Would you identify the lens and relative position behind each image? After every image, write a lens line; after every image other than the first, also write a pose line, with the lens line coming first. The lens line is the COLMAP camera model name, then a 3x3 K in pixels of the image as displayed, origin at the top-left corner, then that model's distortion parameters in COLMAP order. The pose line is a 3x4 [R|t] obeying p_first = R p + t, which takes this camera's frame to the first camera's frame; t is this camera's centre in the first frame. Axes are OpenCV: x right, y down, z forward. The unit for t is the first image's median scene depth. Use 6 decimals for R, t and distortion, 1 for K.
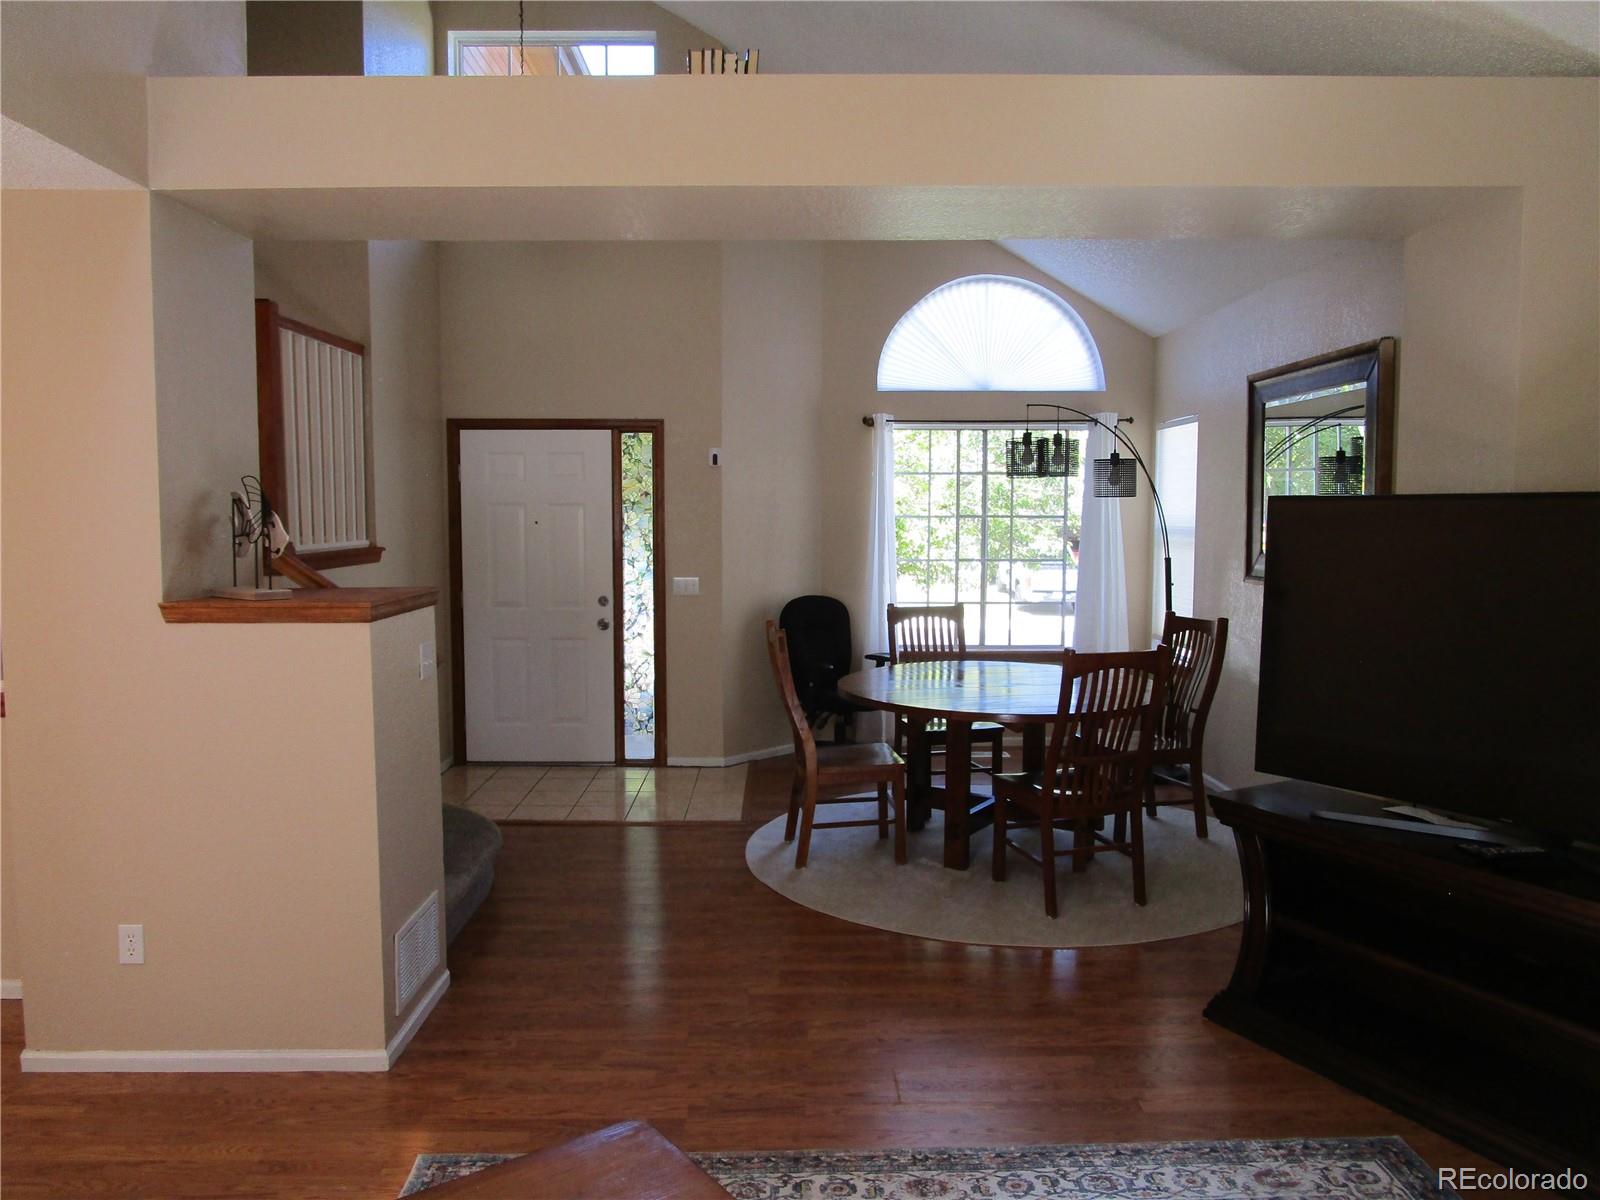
lens RADIAL K [[1138.4, 0, 800.0], [0, 1138.4, 600.0], [0, 0, 1]] dist [-0.033852, 0.015240]
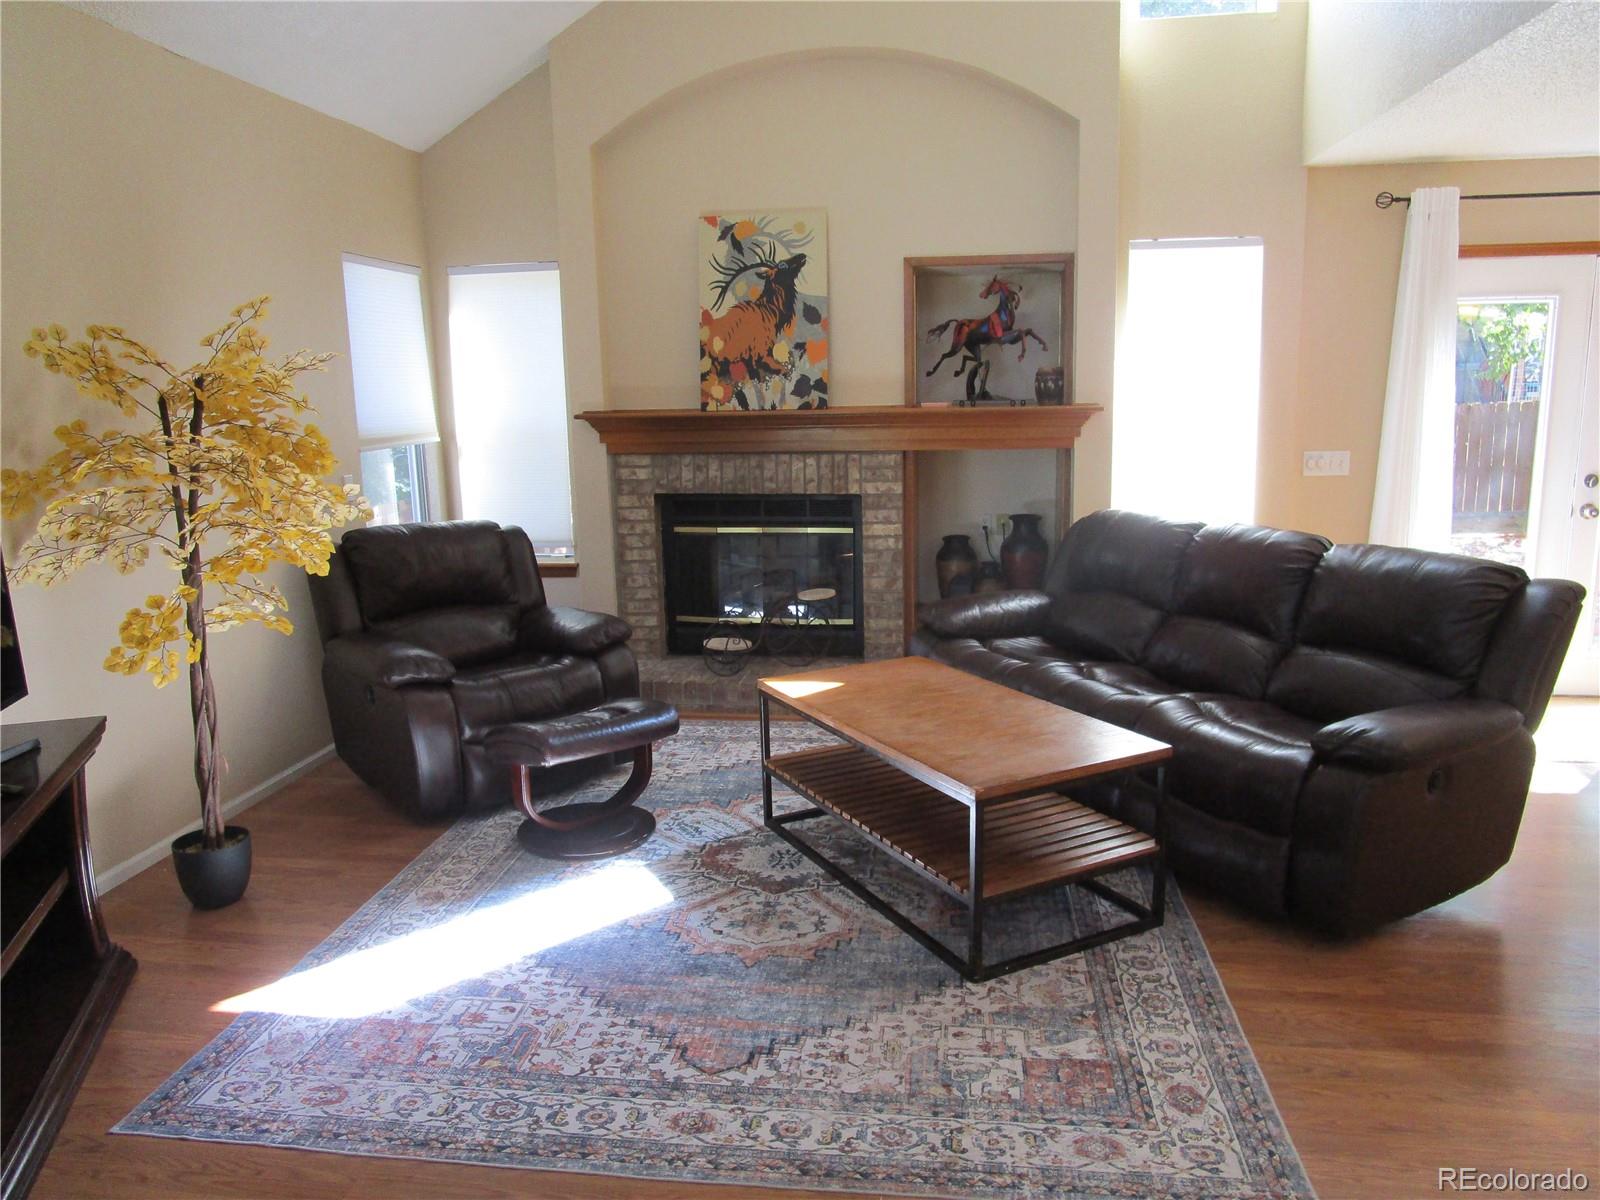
lens RADIAL K [[1138.4, 0, 800.0], [0, 1138.4, 600.0], [0, 0, 1]] dist [-0.033852, 0.015240]
pose [[-0.987400, -0.010757, 0.157880, -0.042164], [0.030268, 0.966430, 0.255142, -0.042171], [-0.155324, 0.256706, -0.953927, 0.670045]]
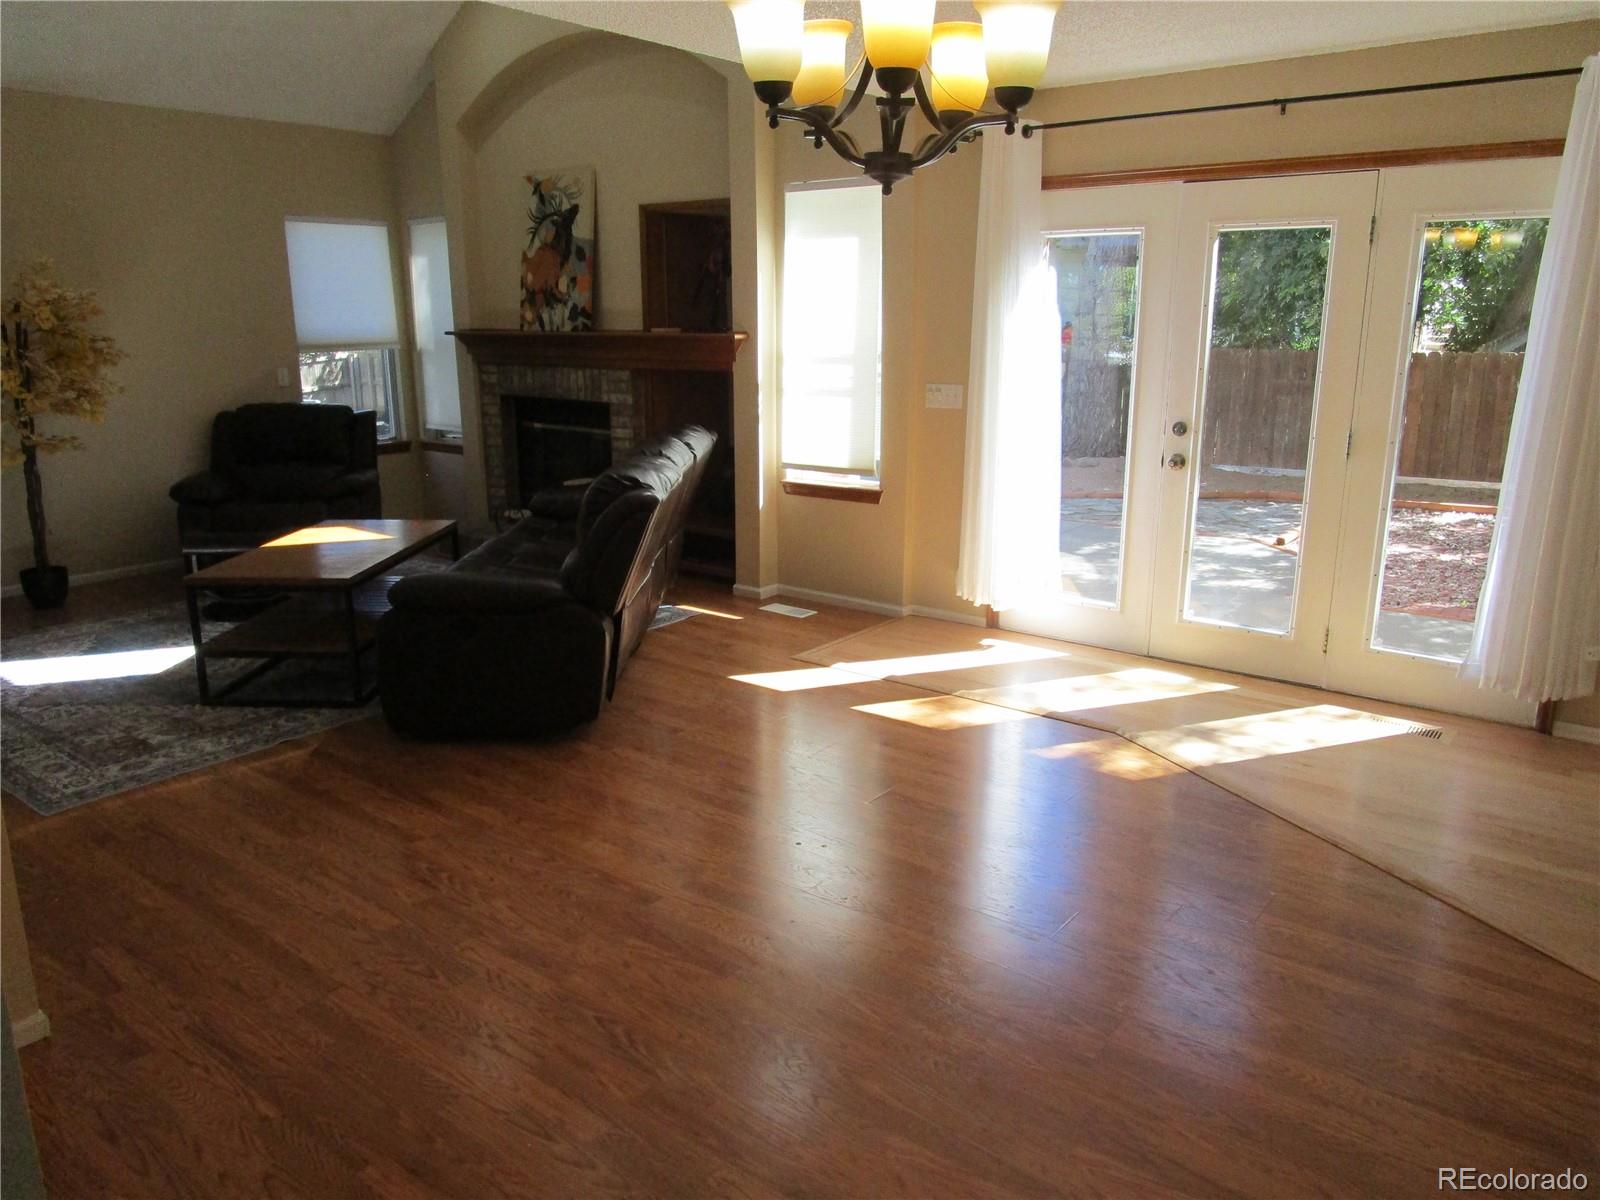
lens RADIAL K [[1138.4, 0, 800.0], [0, 1138.4, 600.0], [0, 0, 1]] dist [-0.033852, 0.015240]
pose [[-0.778816, -0.152763, 0.608366, -0.703465], [0.047823, 0.952606, 0.300424, -0.032721], [-0.625427, 0.263069, -0.734599, 0.540917]]
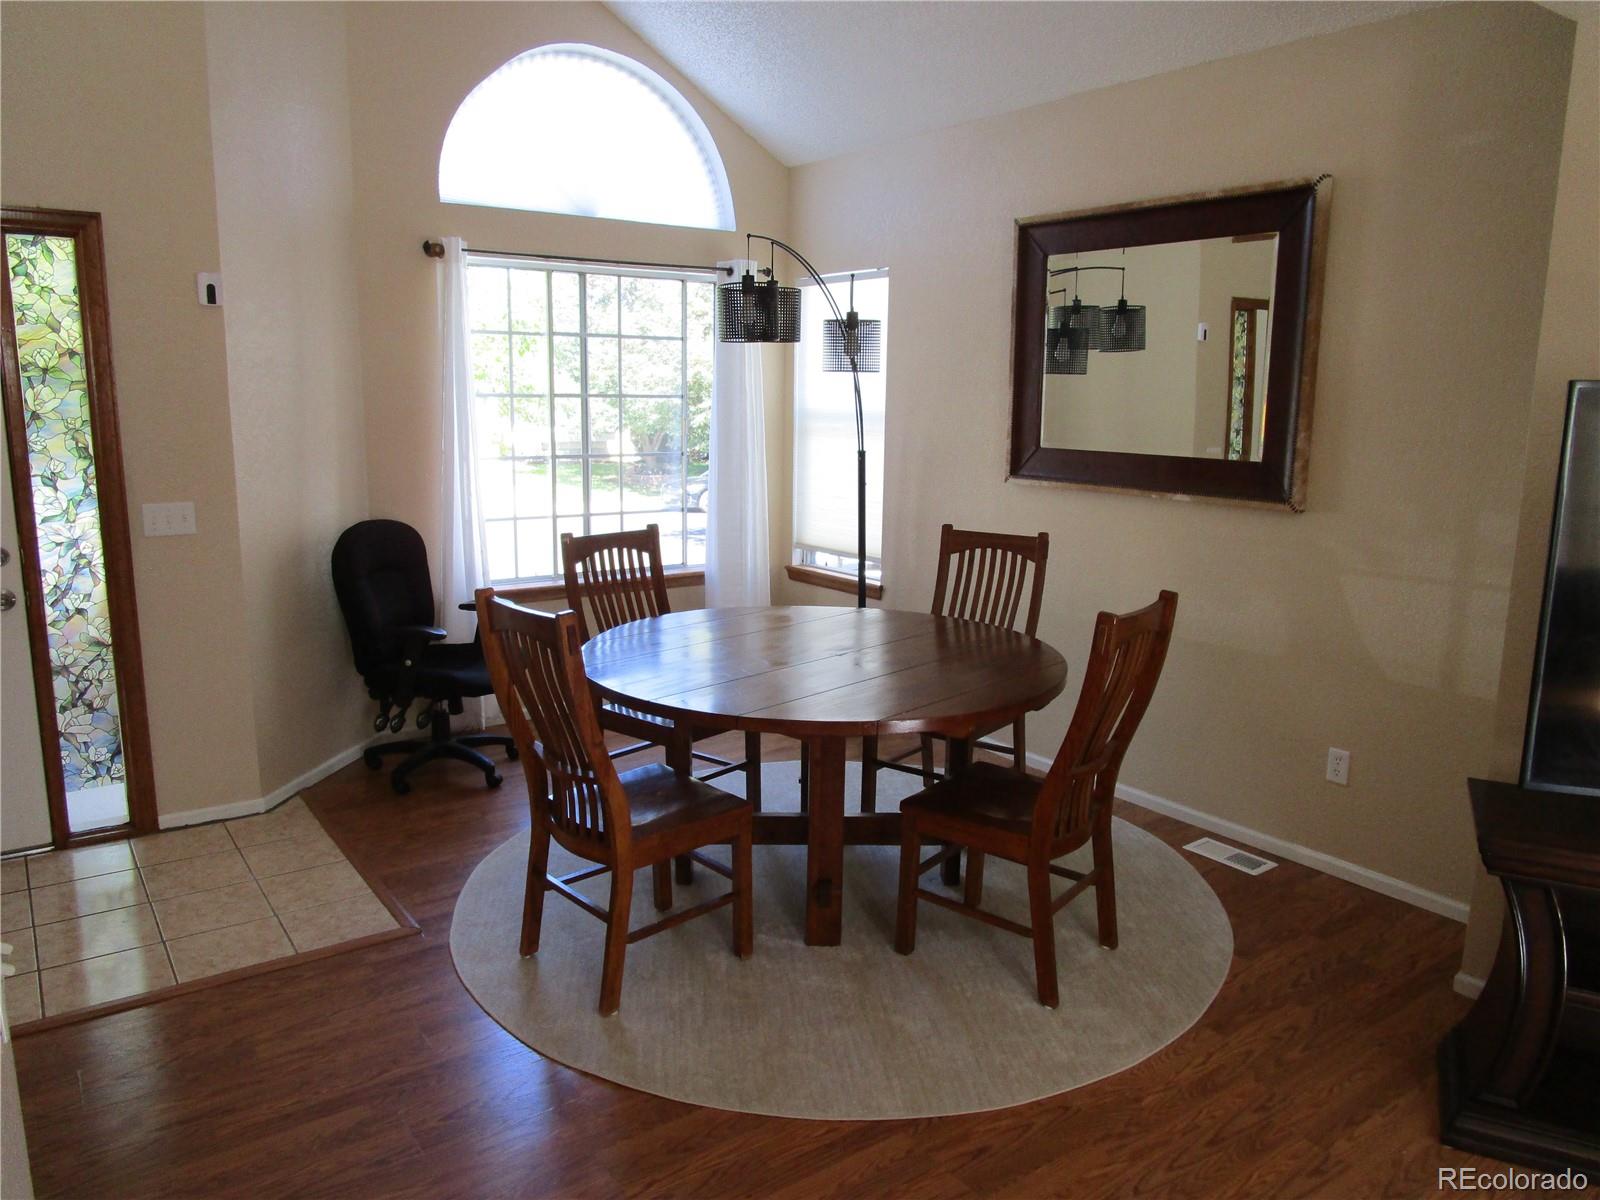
lens RADIAL K [[1138.4, 0, 800.0], [0, 1138.4, 600.0], [0, 0, 1]] dist [-0.033852, 0.015240]
pose [[0.817165, -0.095957, 0.568360, -0.167233], [0.032863, 0.992198, 0.120266, -0.029829], [-0.575466, -0.079599, 0.813943, 0.356687]]
